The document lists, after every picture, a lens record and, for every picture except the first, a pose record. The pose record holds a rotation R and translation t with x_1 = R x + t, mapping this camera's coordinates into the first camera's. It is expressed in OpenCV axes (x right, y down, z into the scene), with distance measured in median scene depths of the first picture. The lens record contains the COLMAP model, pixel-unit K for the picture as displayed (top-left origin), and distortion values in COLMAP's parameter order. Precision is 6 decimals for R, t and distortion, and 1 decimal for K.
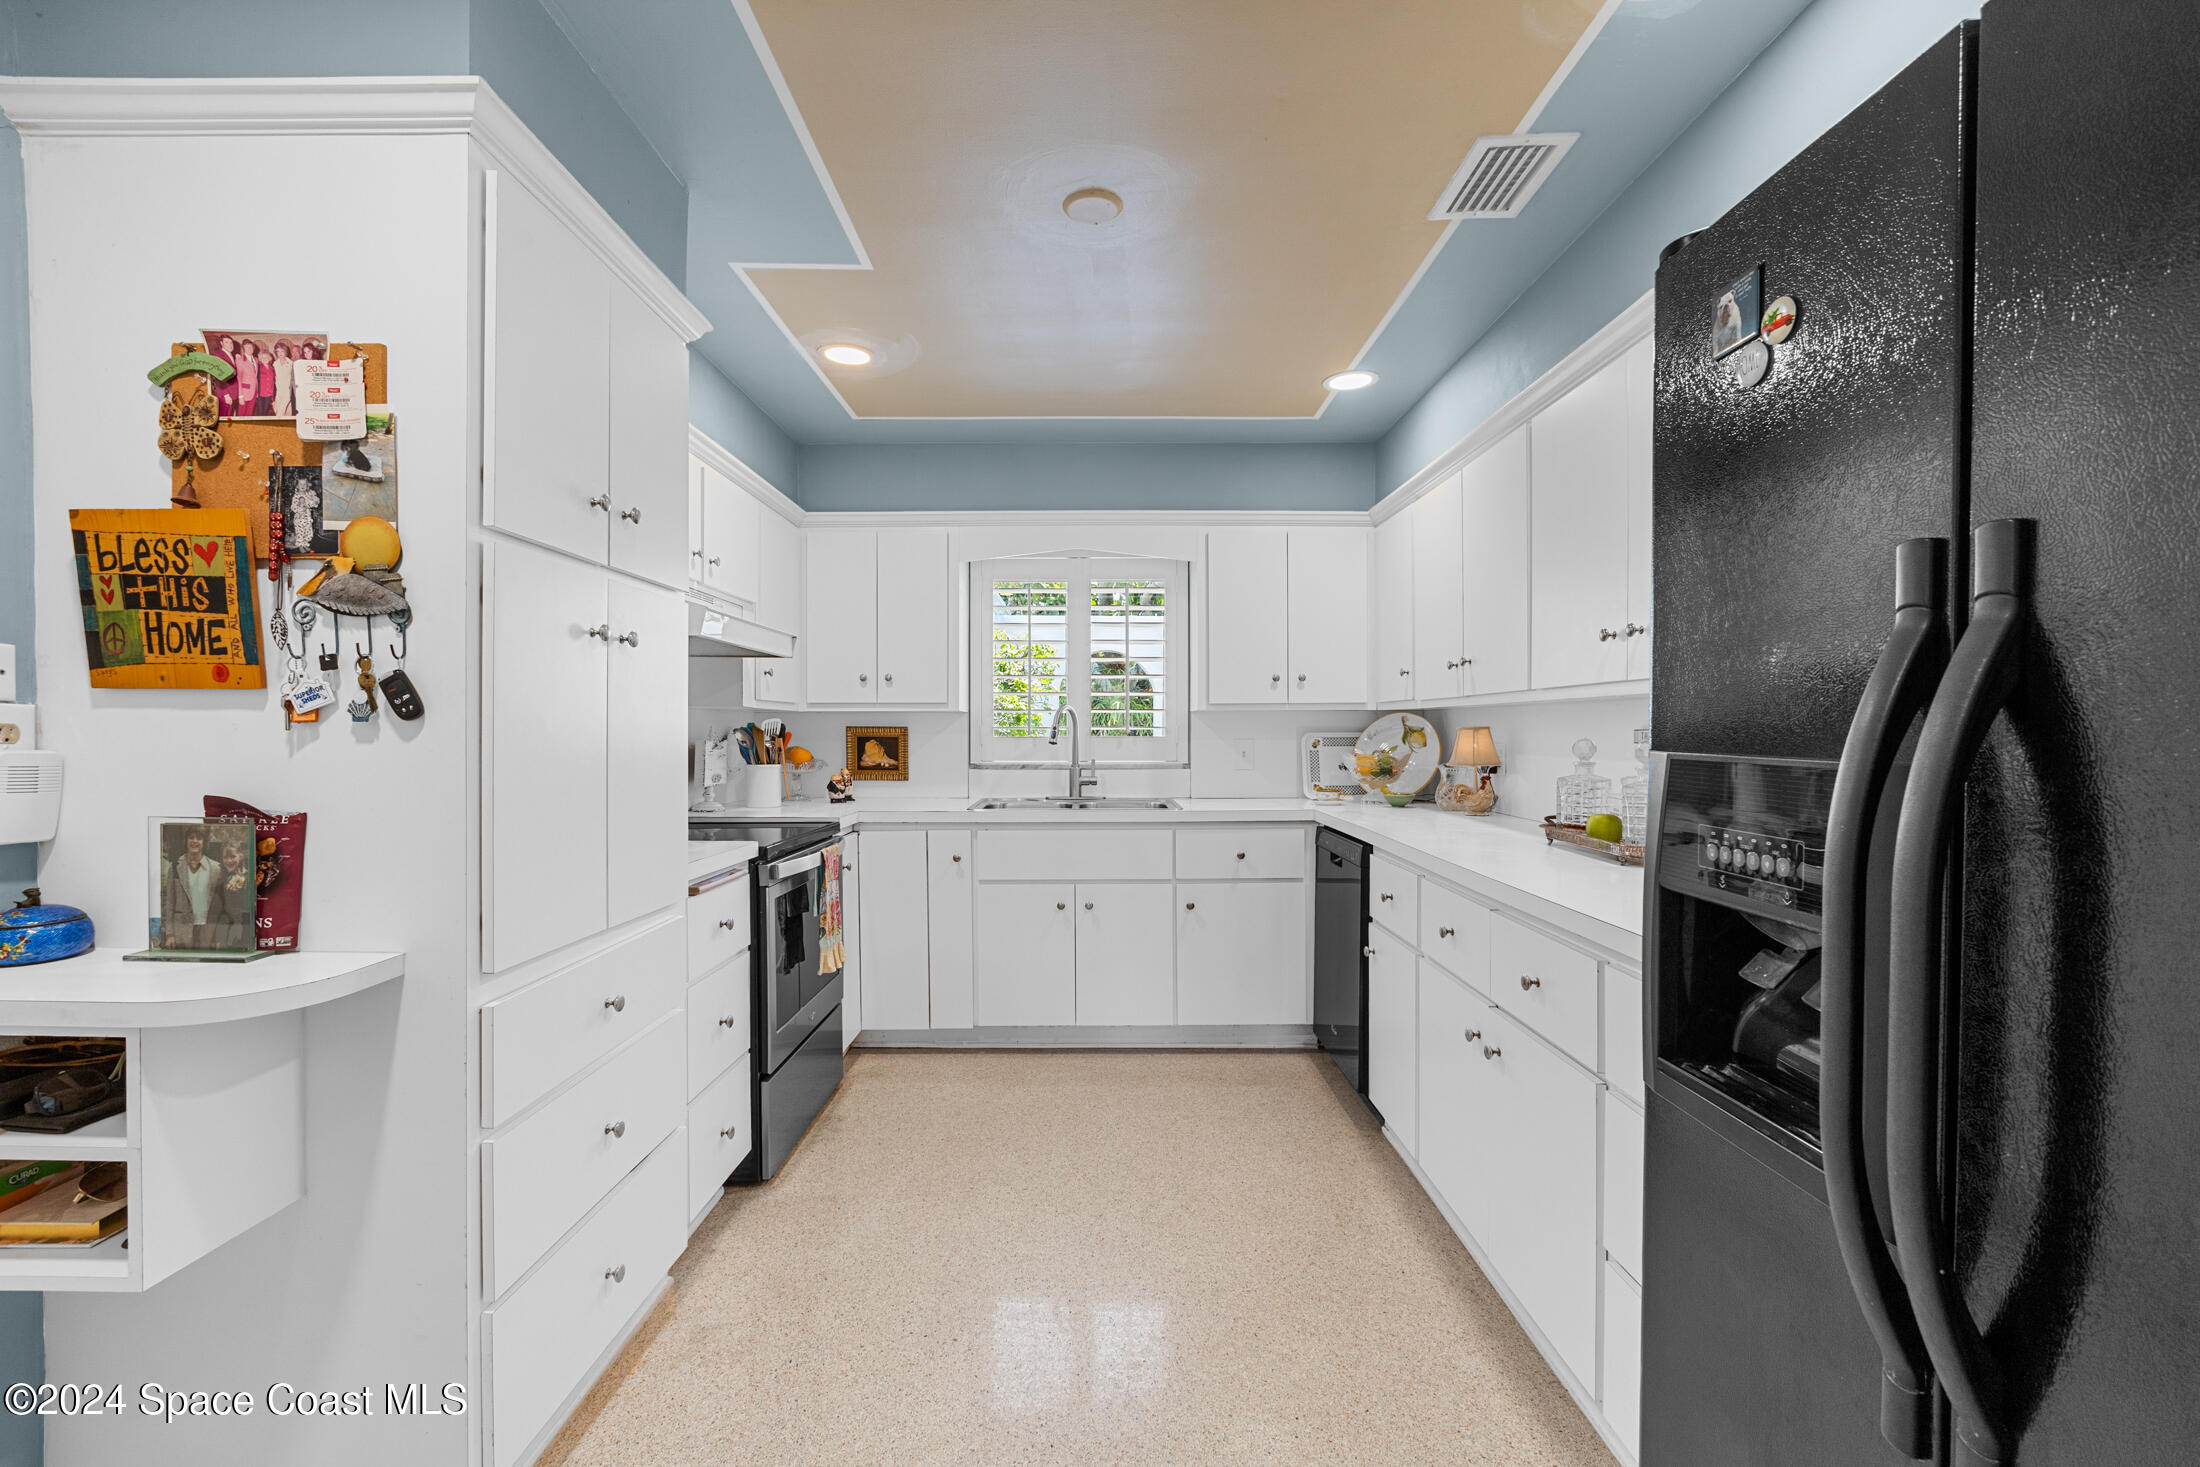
lens RADIAL K [[951.2, 0, 1094.1], [0, 951.2, 721.6], [0, 0, 1]] dist [-0.000767, 0.000262]
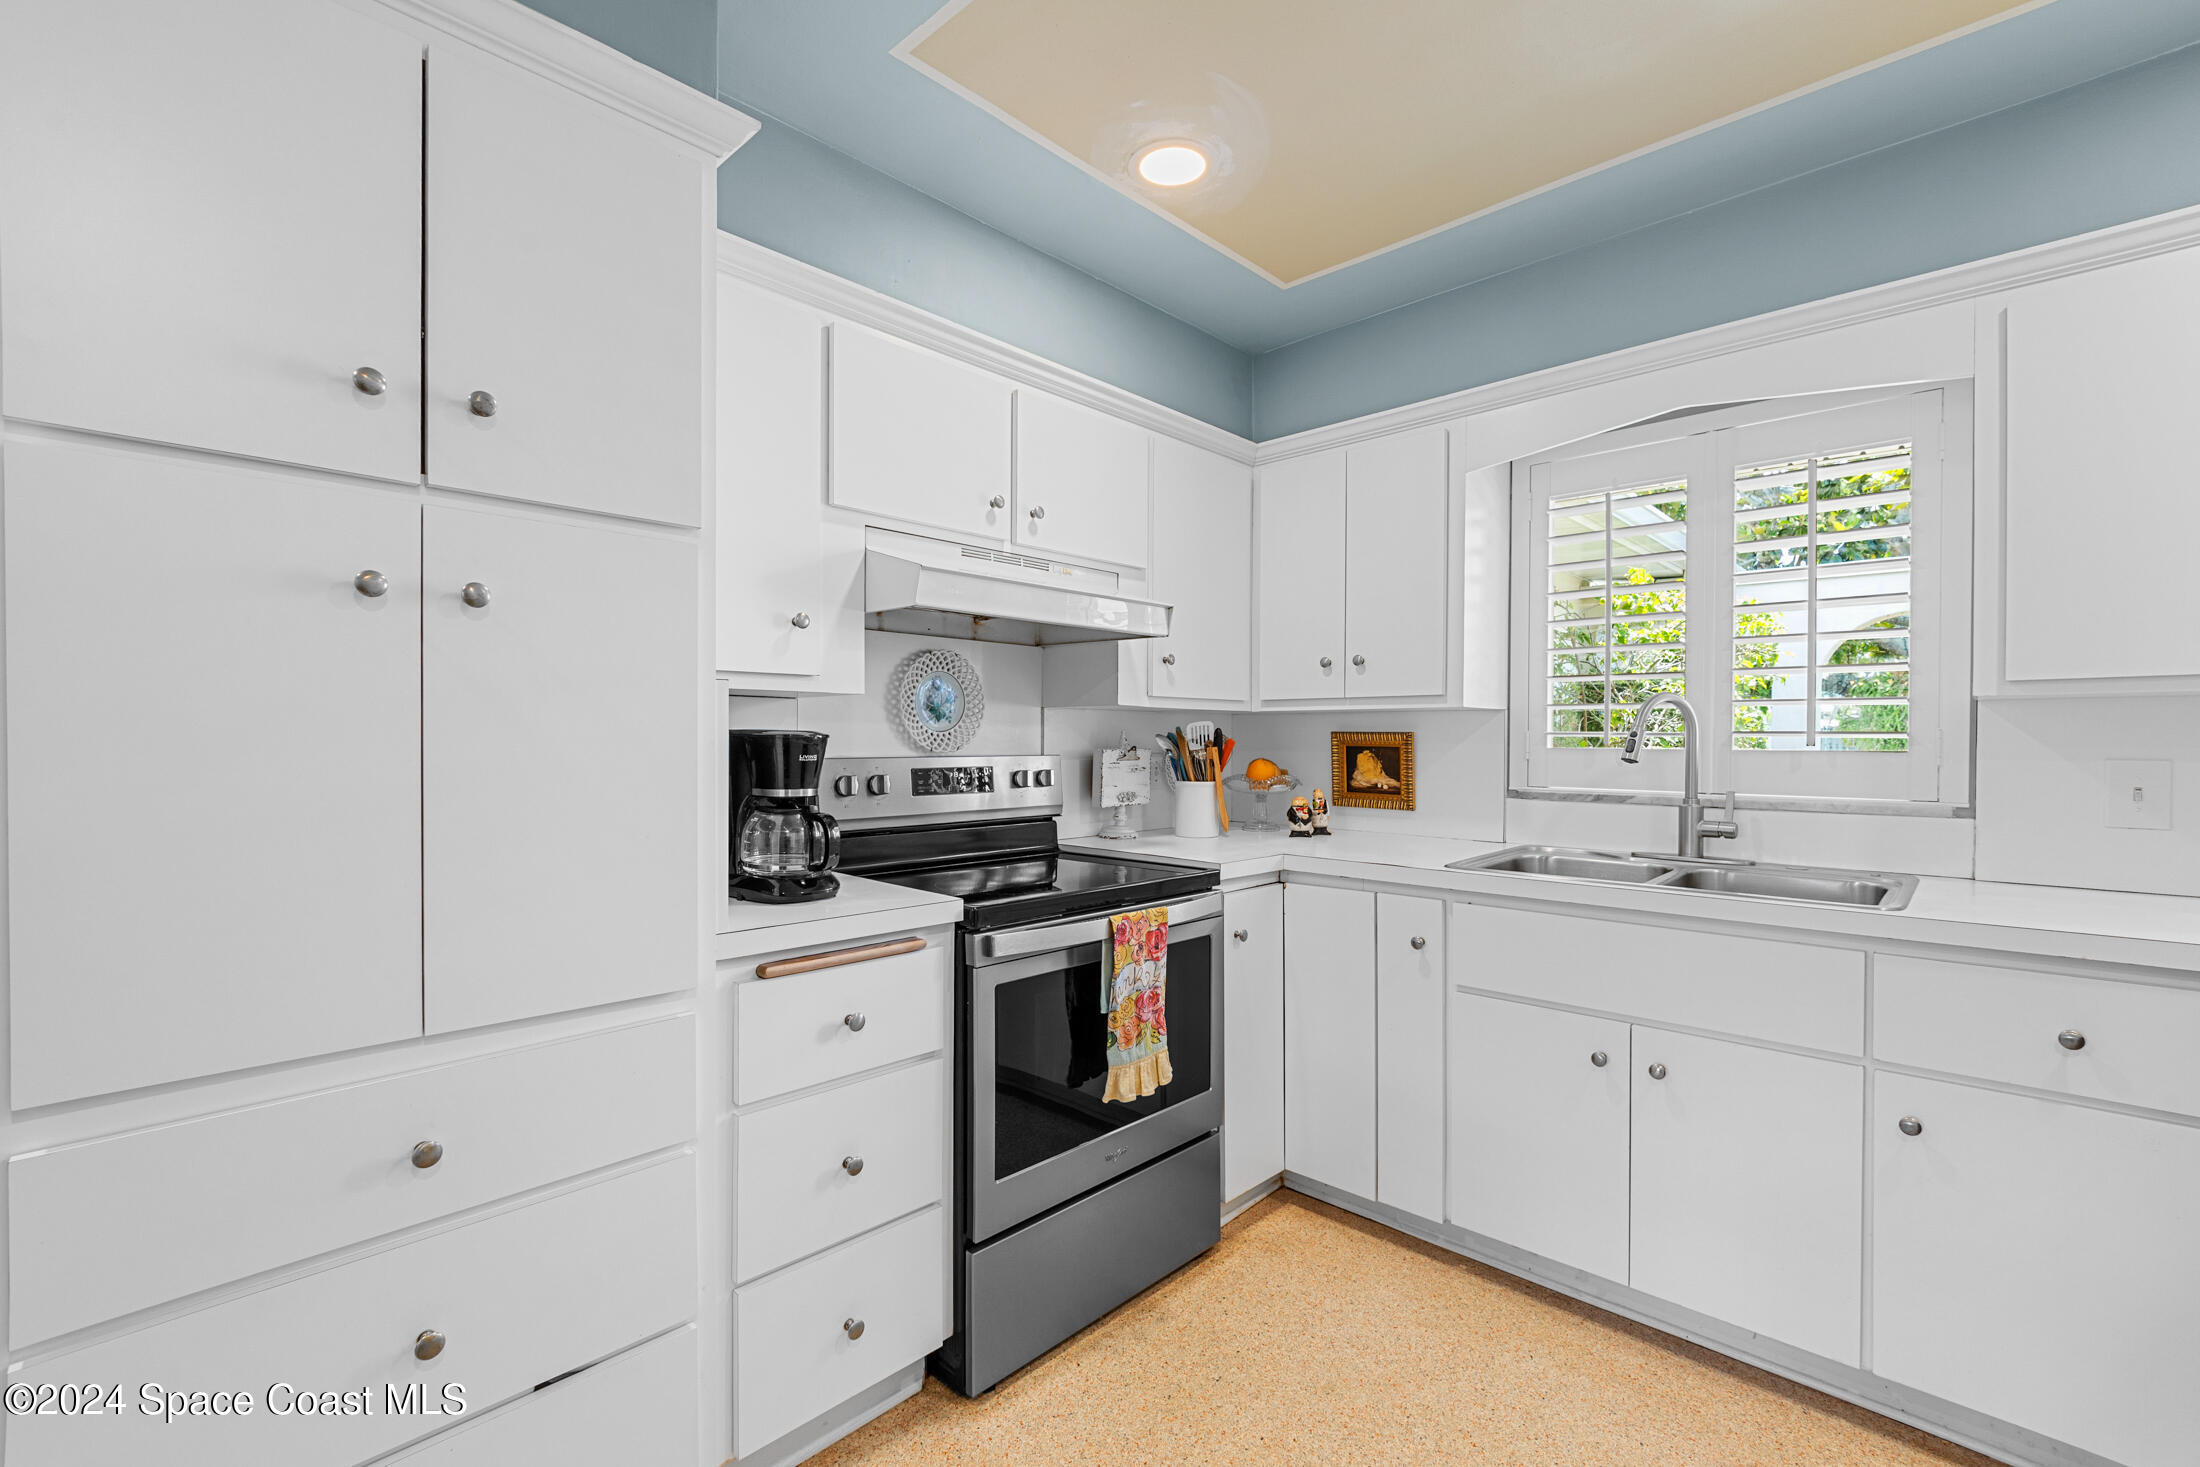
lens RADIAL K [[944.7, 0, 1101.5], [0, 944.7, 742.2], [0, 0, 1]] dist [-0.003523, 0.000199]
pose [[0.721919, 0.007047, -0.691941, 0.124889], [0.002965, 0.999907, 0.013277, 0.003324], [0.691971, -0.011636, 0.721832, 0.389201]]
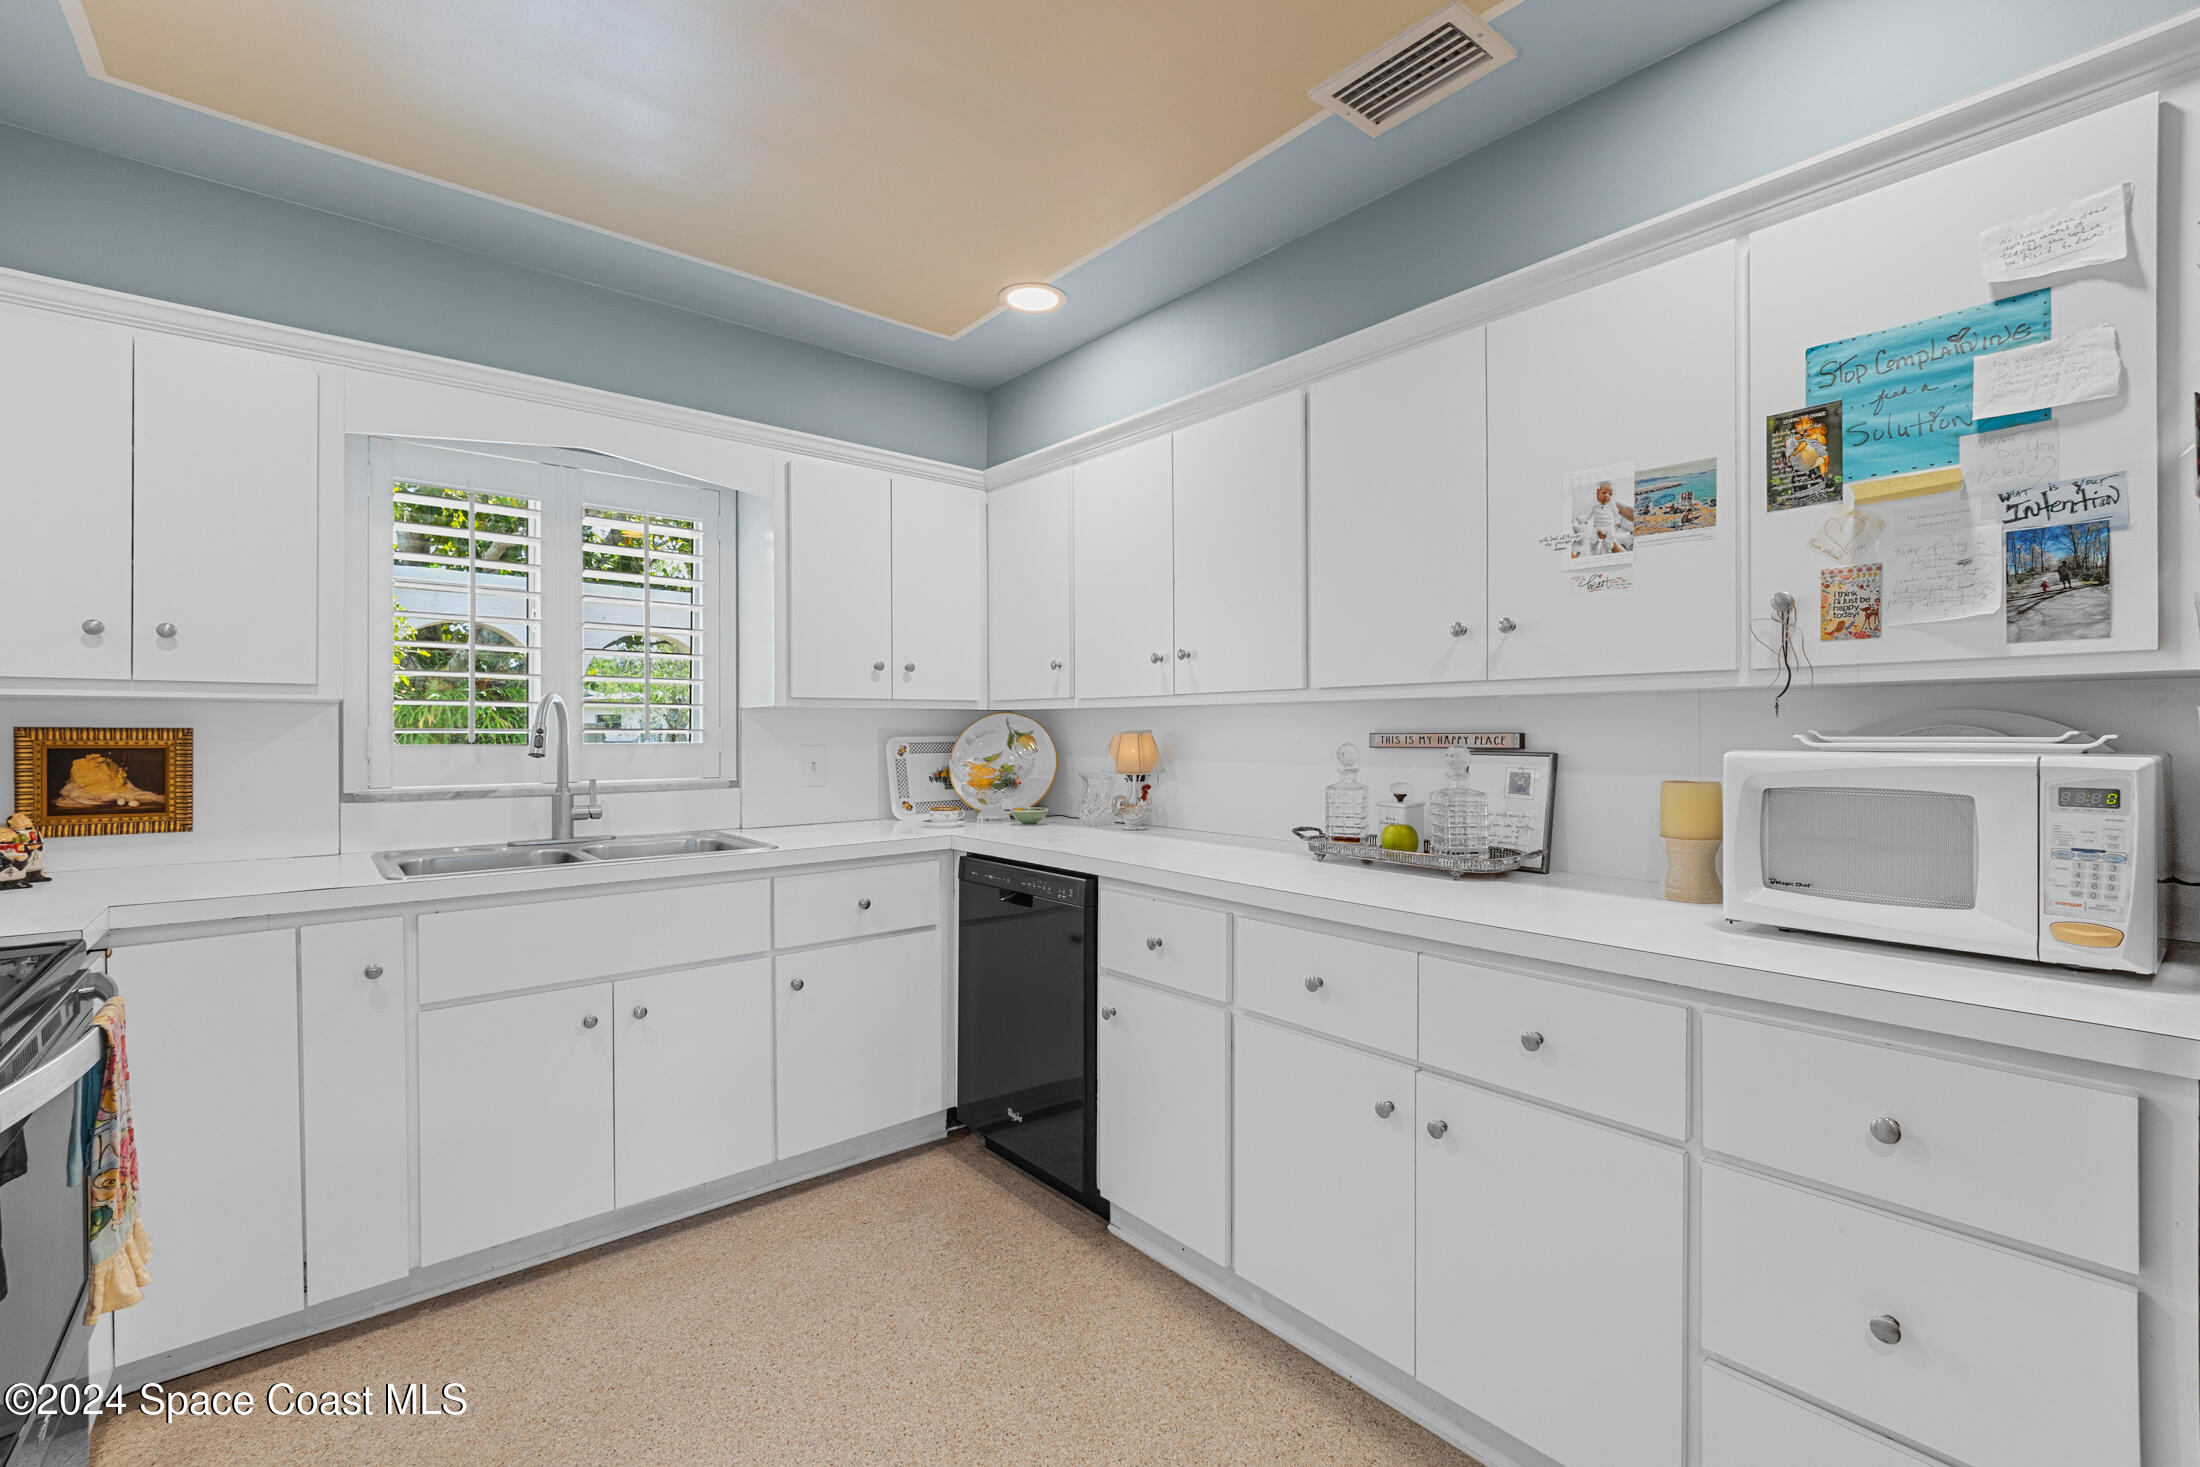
lens RADIAL K [[957.3, 0, 1142.3], [0, 957.3, 722.2], [0, 0, 1]] dist [-0.003086, -0.000291]
pose [[0.752108, 0.006564, 0.659008, -0.164078], [-0.005167, 0.999978, -0.004063, 0.001717], [-0.659020, -0.000349, 0.752125, 0.286371]]
